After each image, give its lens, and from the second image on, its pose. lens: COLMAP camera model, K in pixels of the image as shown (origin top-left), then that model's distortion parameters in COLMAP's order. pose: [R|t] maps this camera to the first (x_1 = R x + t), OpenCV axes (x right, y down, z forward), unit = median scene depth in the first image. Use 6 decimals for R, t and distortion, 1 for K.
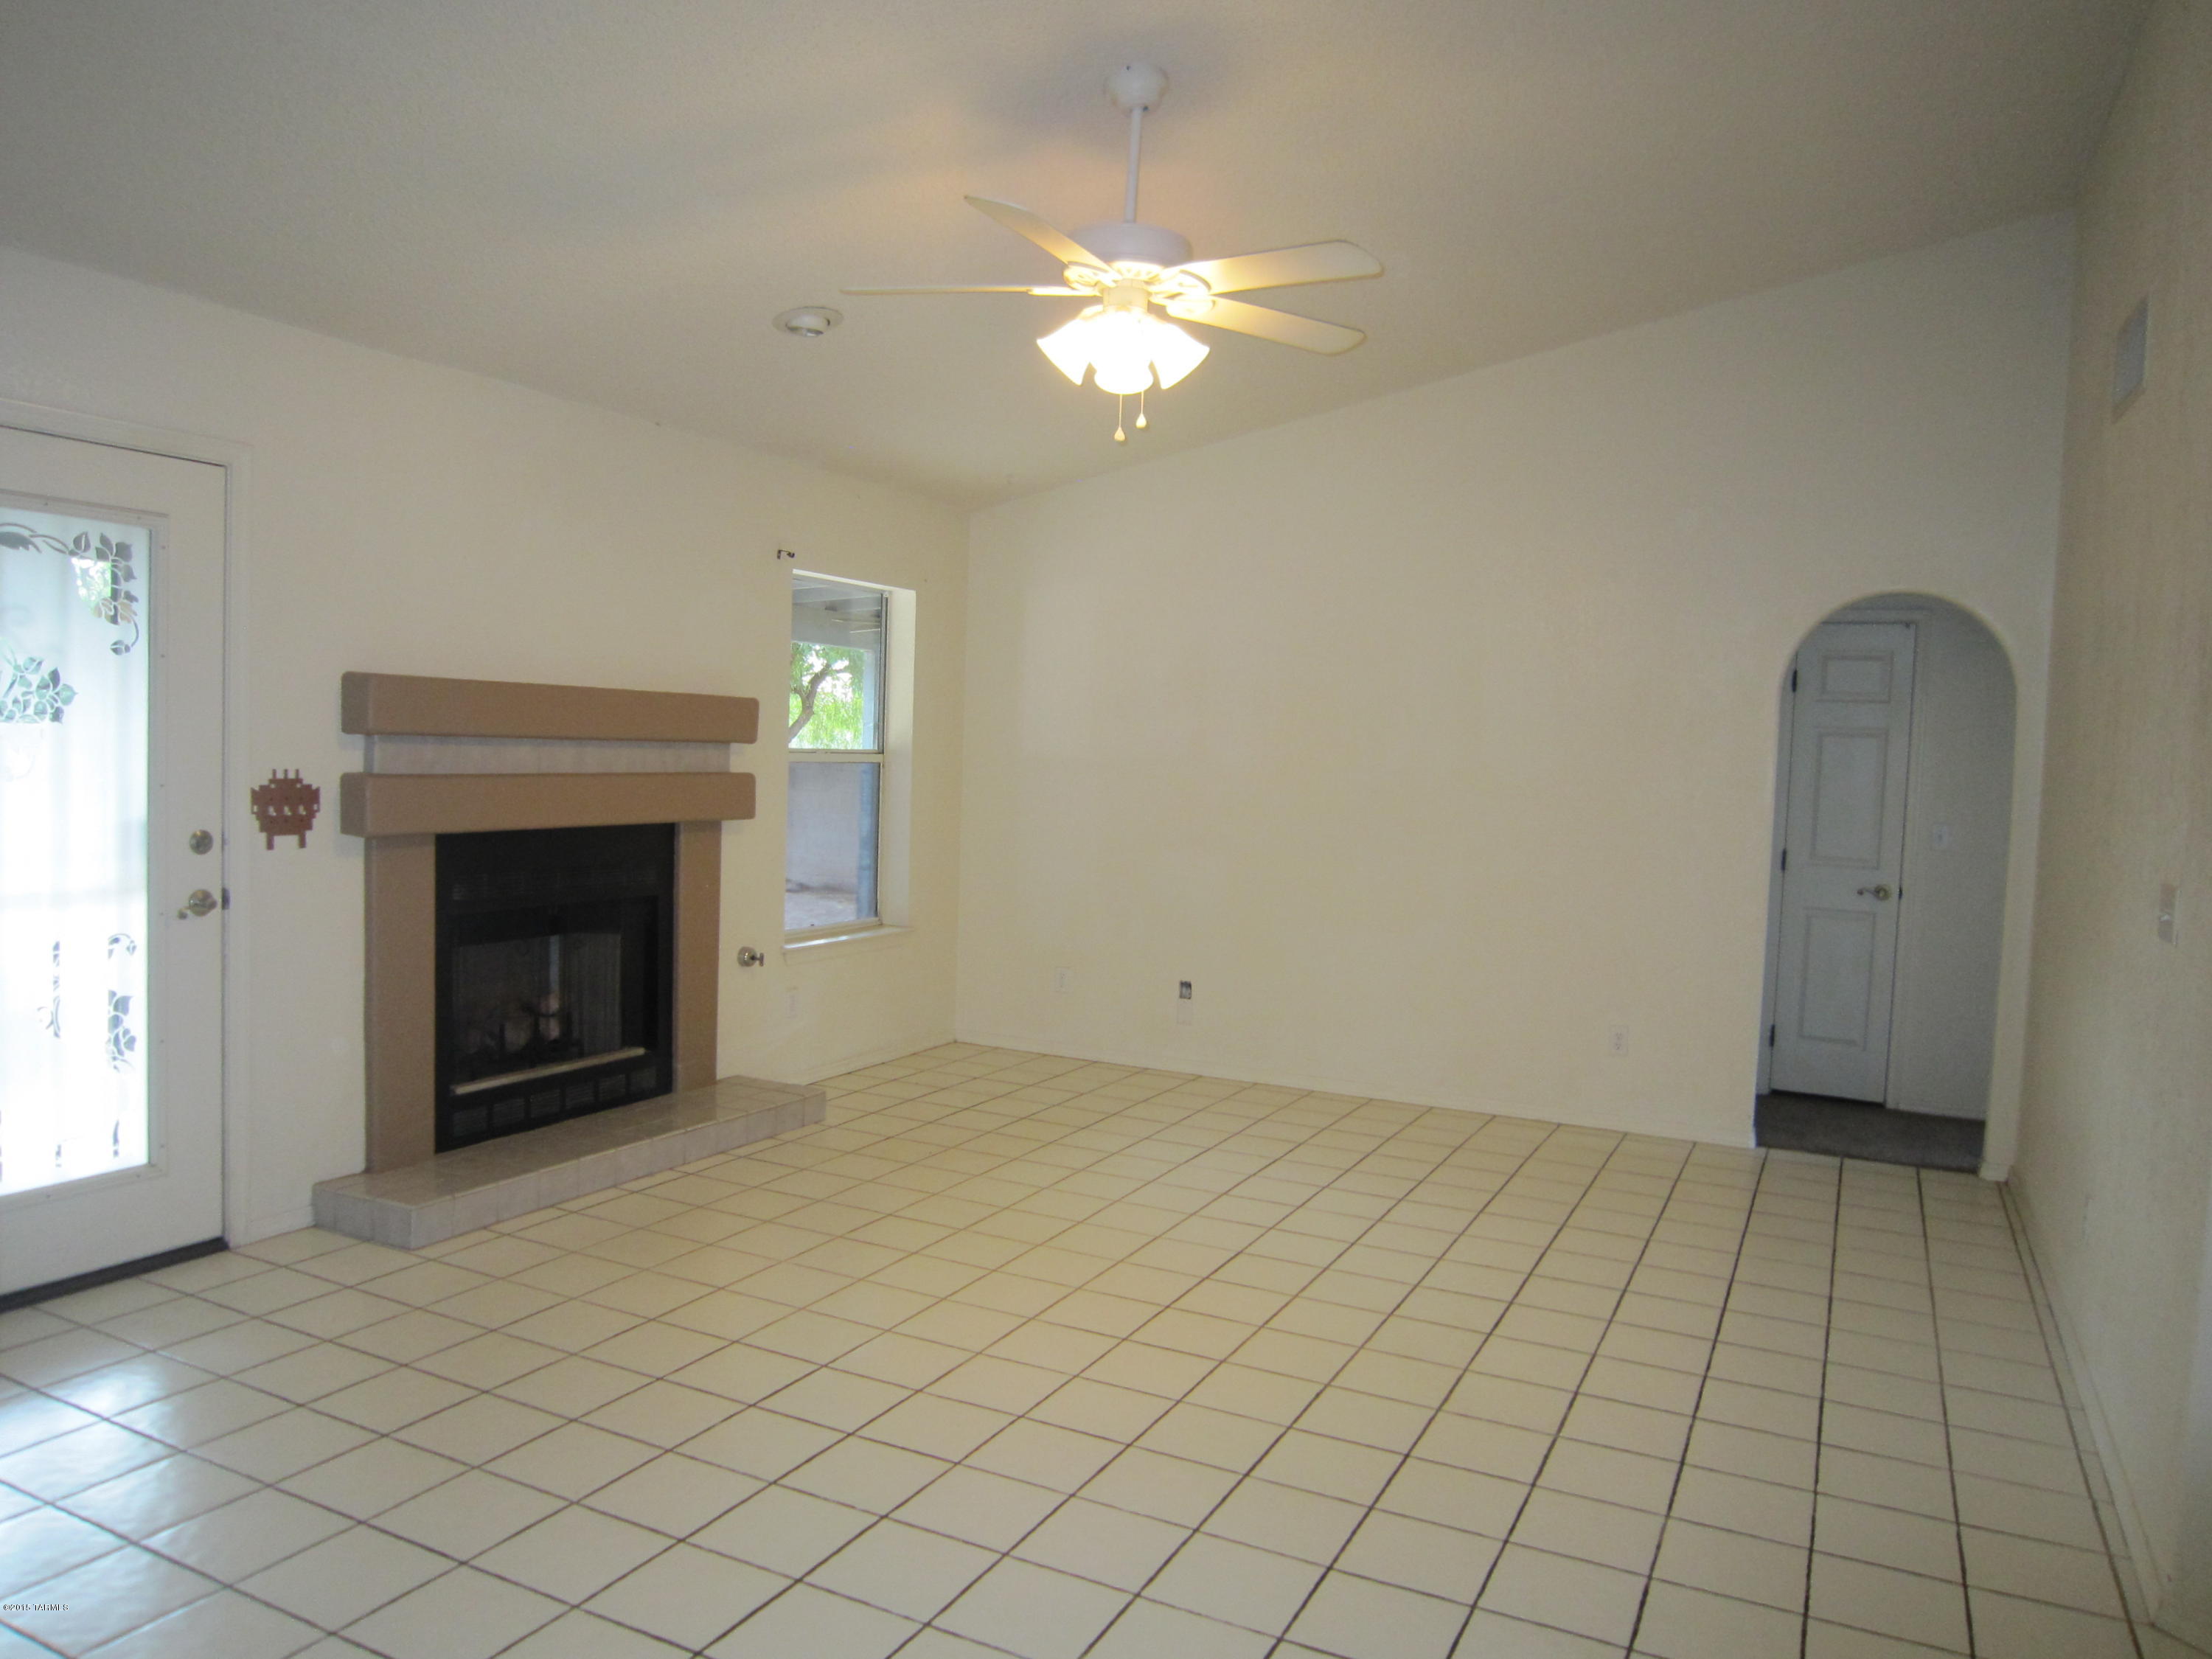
lens RADIAL K [[1557.8, 0, 1106.0], [0, 1557.8, 829.5], [0, 0, 1]] dist [-0.102839, 0.081699]
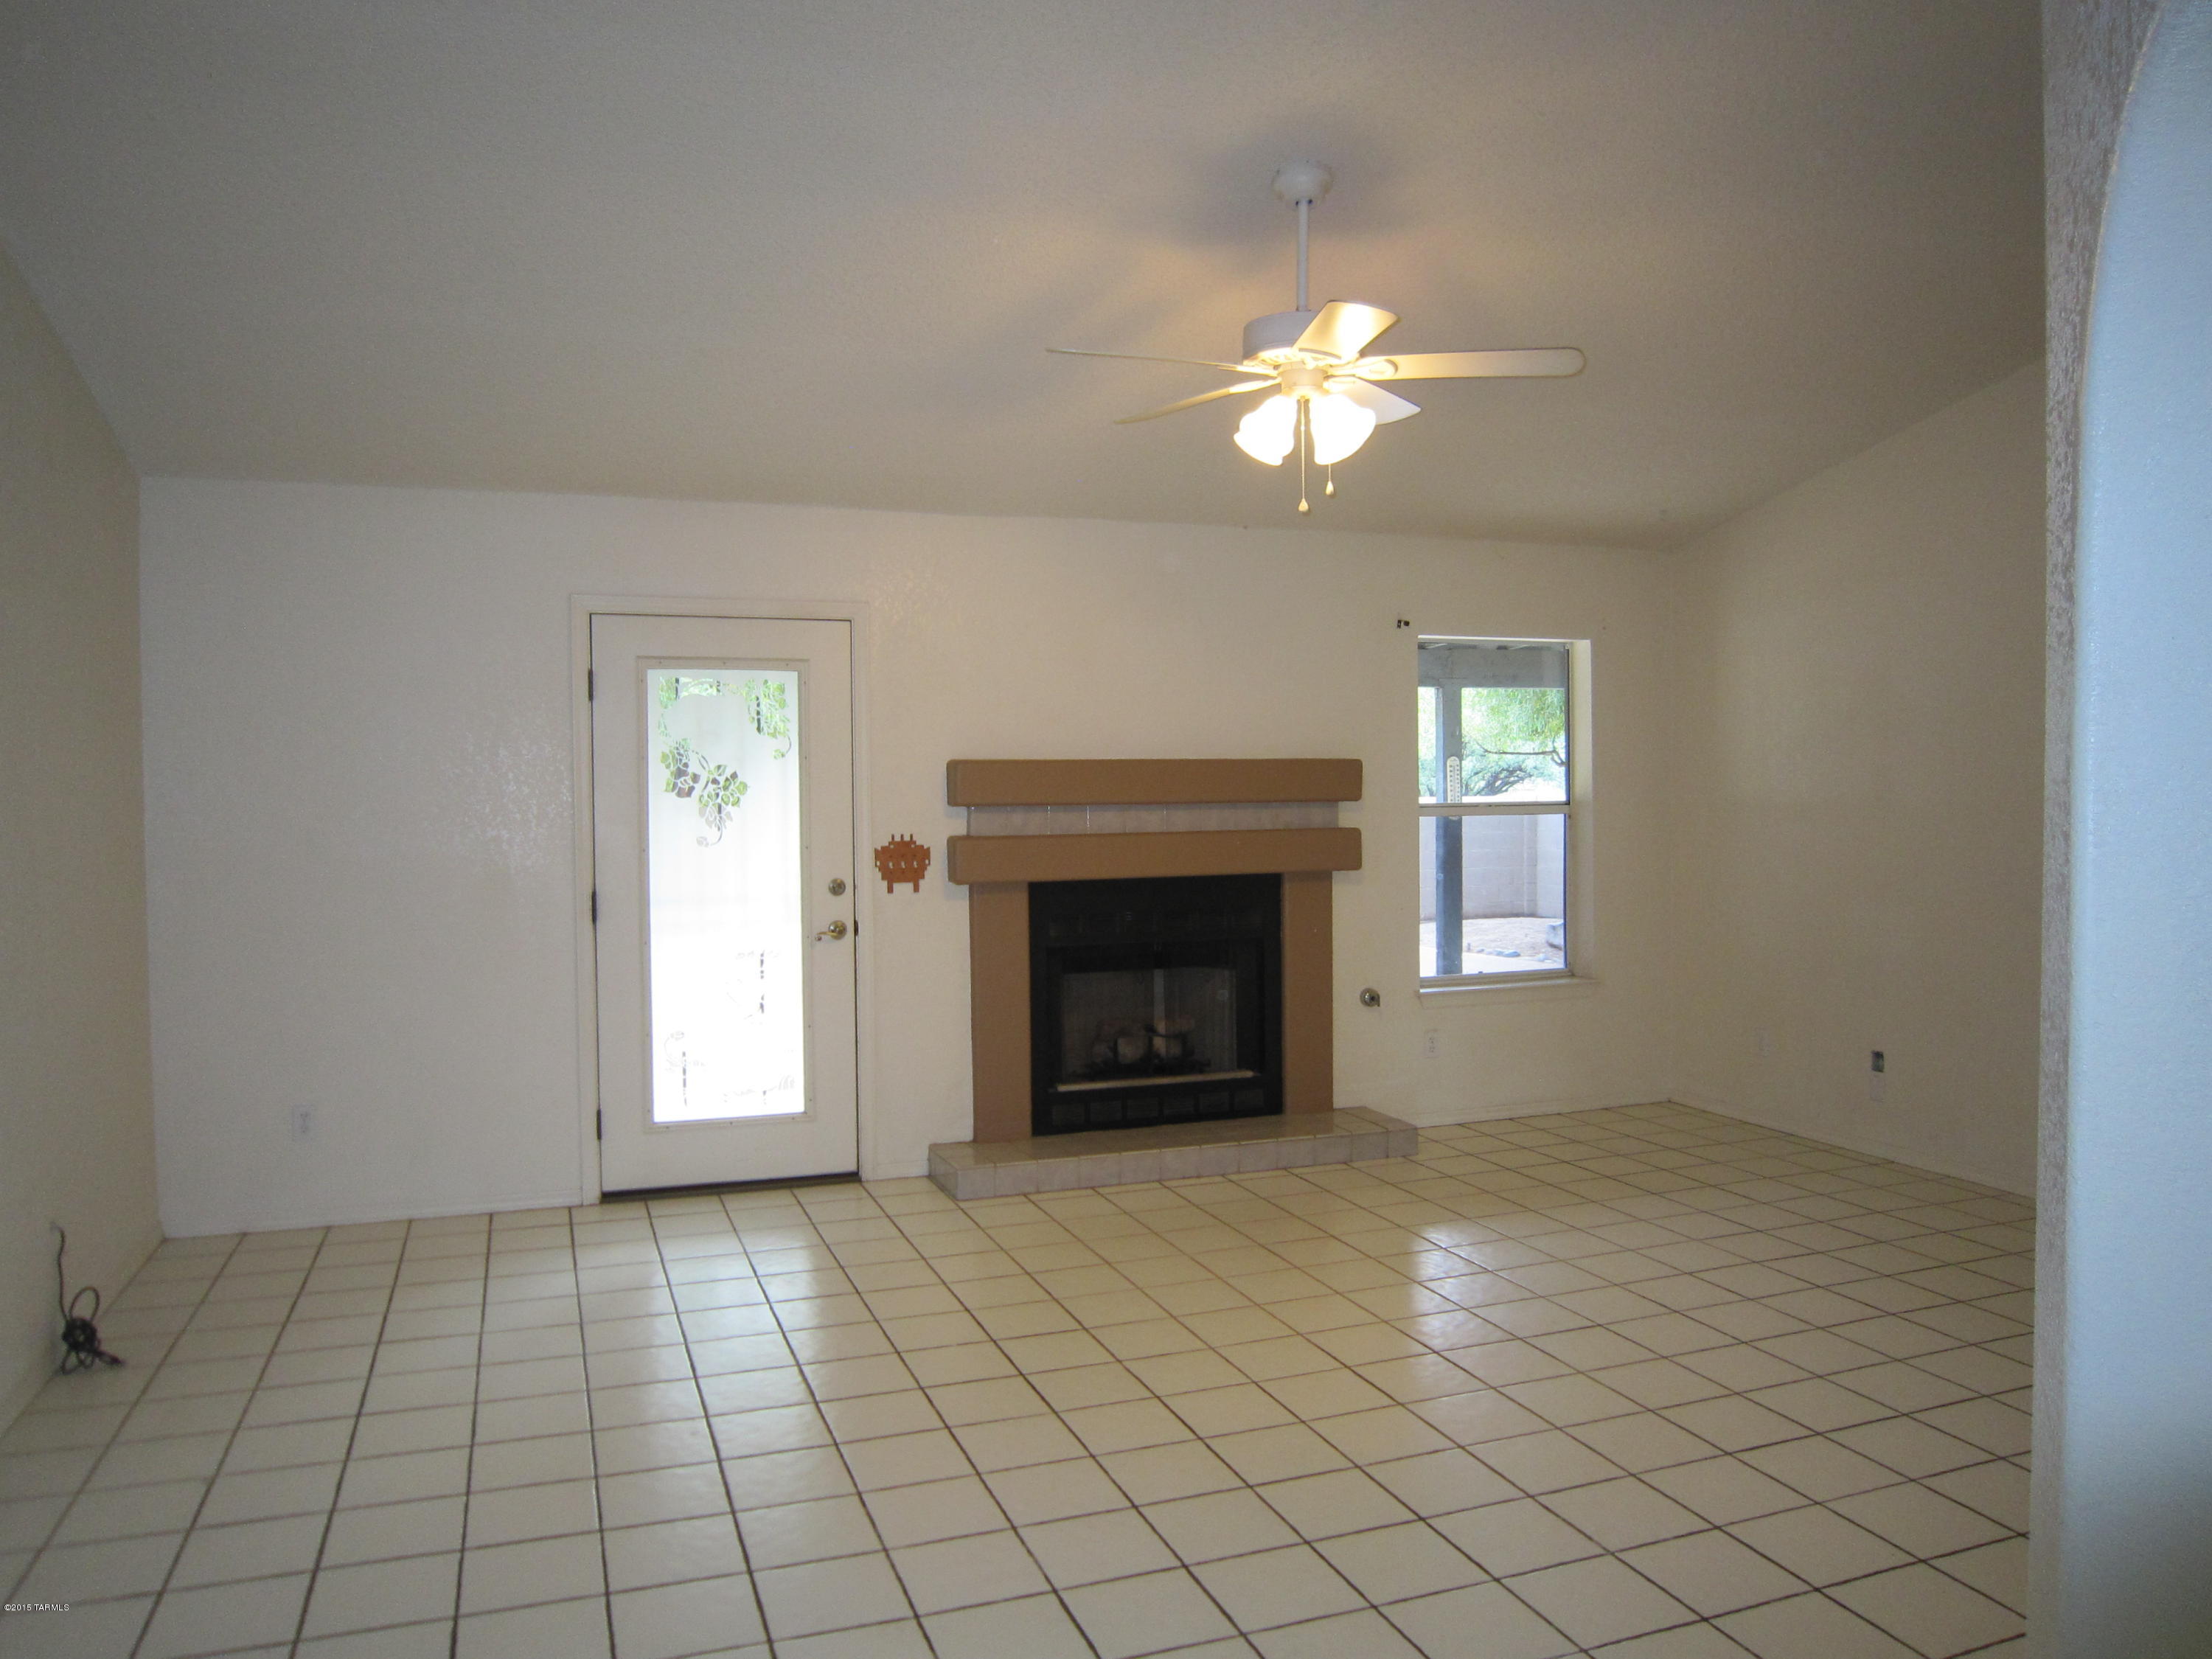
lens RADIAL K [[1557.8, 0, 1106.0], [0, 1557.8, 829.5], [0, 0, 1]] dist [-0.102839, 0.081699]
pose [[0.726082, -0.024399, -0.687175, 0.522263], [-0.001244, 0.999322, -0.036797, 0.006781], [0.687607, 0.027572, 0.725560, 0.110415]]
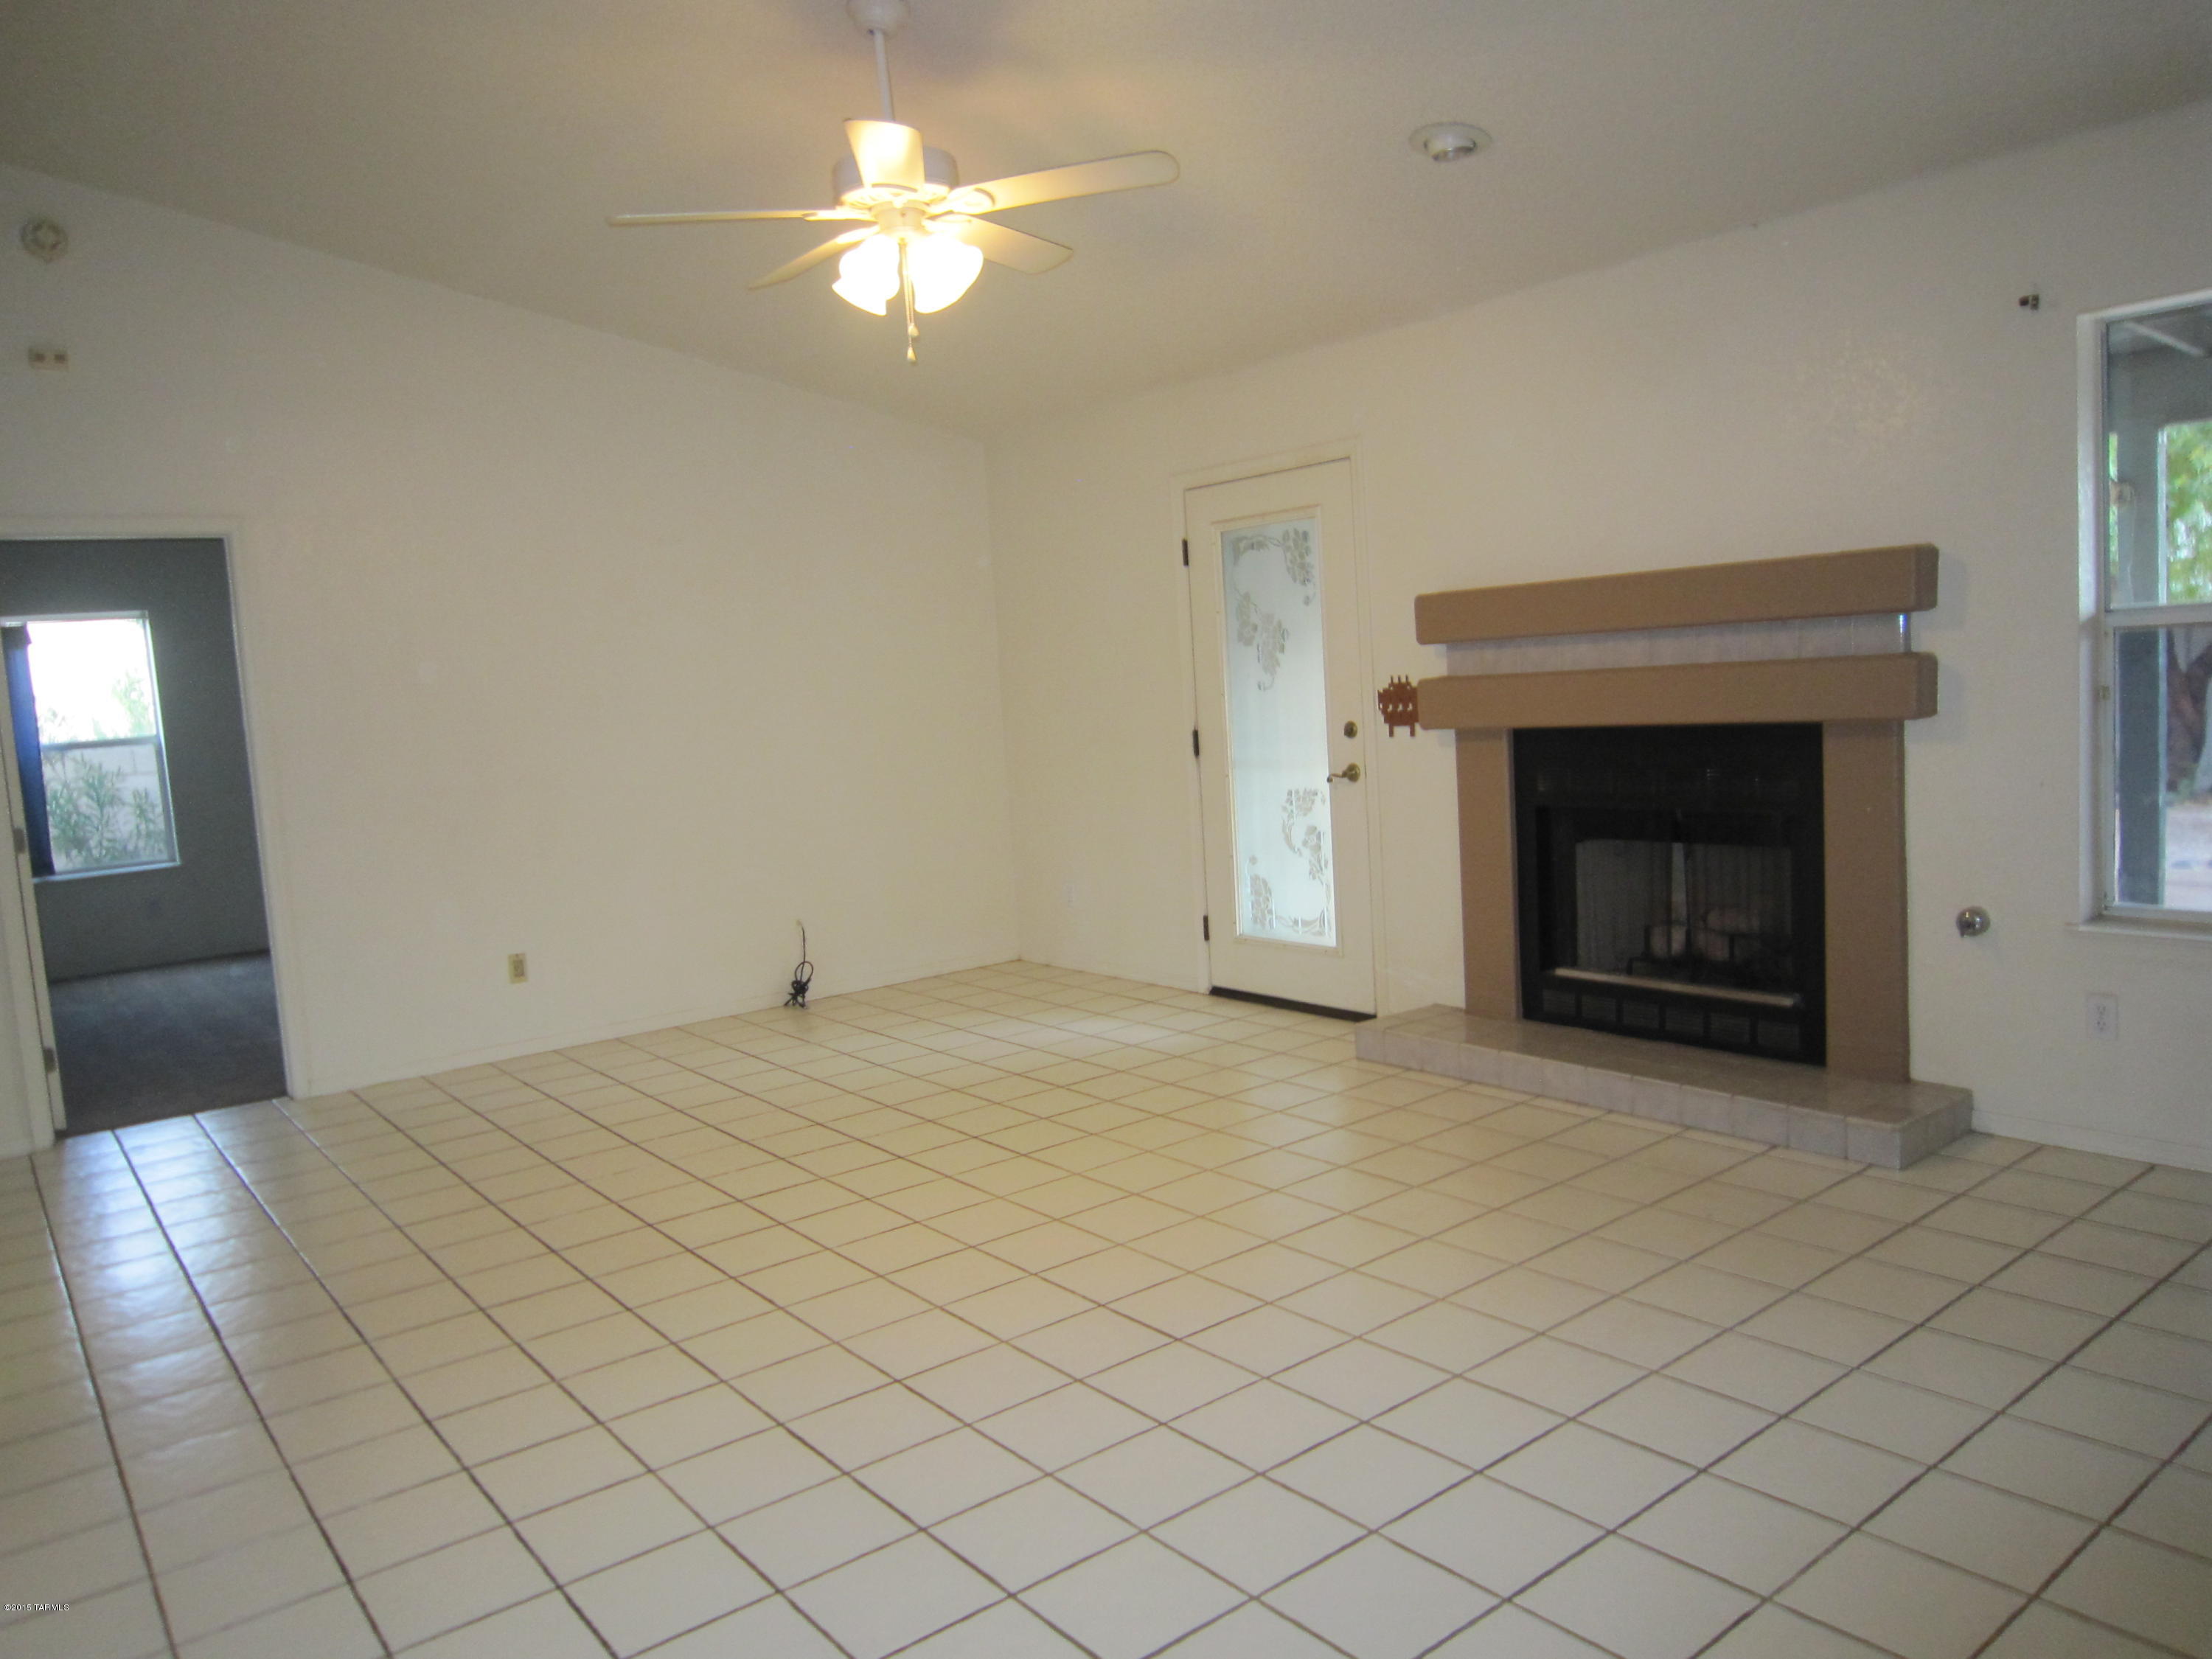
lens RADIAL K [[1557.8, 0, 1106.0], [0, 1557.8, 829.5], [0, 0, 1]] dist [-0.102839, 0.081699]
pose [[-0.439600, 0.077058, -0.894882, 0.726666], [-0.000657, 0.996285, 0.086113, -0.021400], [0.898193, 0.038443, -0.437916, 1.292273]]
